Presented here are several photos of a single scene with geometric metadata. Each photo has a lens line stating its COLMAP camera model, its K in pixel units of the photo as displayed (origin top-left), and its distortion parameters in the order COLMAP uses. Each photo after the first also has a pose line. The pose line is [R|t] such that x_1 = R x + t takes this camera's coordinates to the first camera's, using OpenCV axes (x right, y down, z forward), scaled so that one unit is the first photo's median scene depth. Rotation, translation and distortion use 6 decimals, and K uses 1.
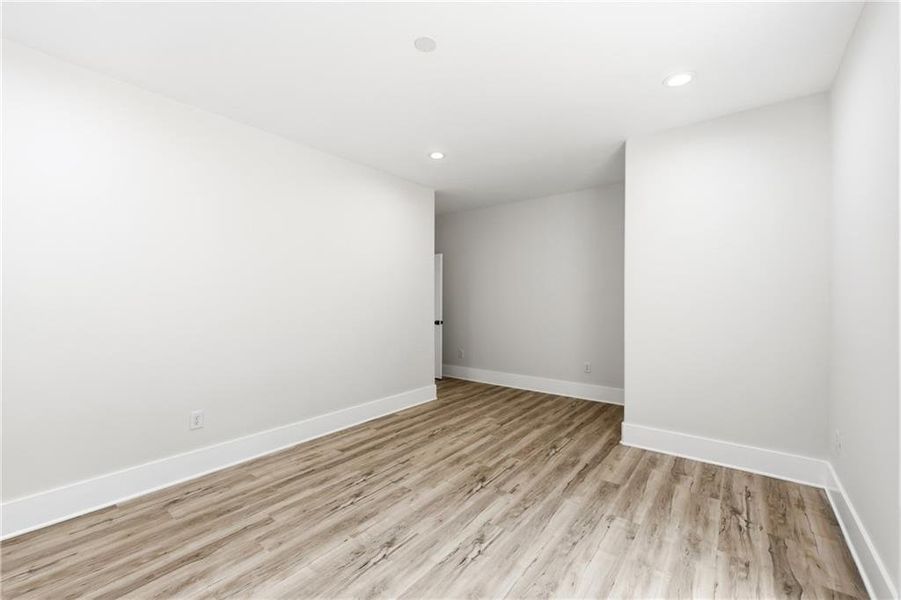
lens RADIAL K [[370.5, 0, 447.2], [0, 370.5, 294.7], [0, 0, 1]] dist [0.002963, 0.000481]
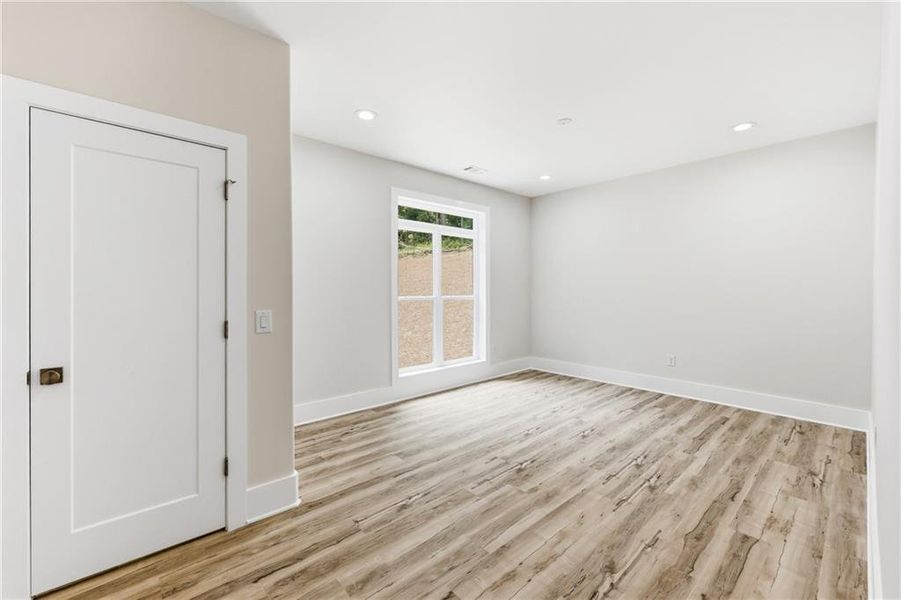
lens RADIAL K [[370.5, 0, 451.5], [0, 370.5, 285.6], [0, 0, 1]] dist [0.002963, 0.000481]
pose [[-0.985685, 0.000768, 0.168597, 0.111464], [-0.001569, 0.999905, -0.013726, 0.022924], [-0.168591, -0.013794, -0.985590, 2.075416]]
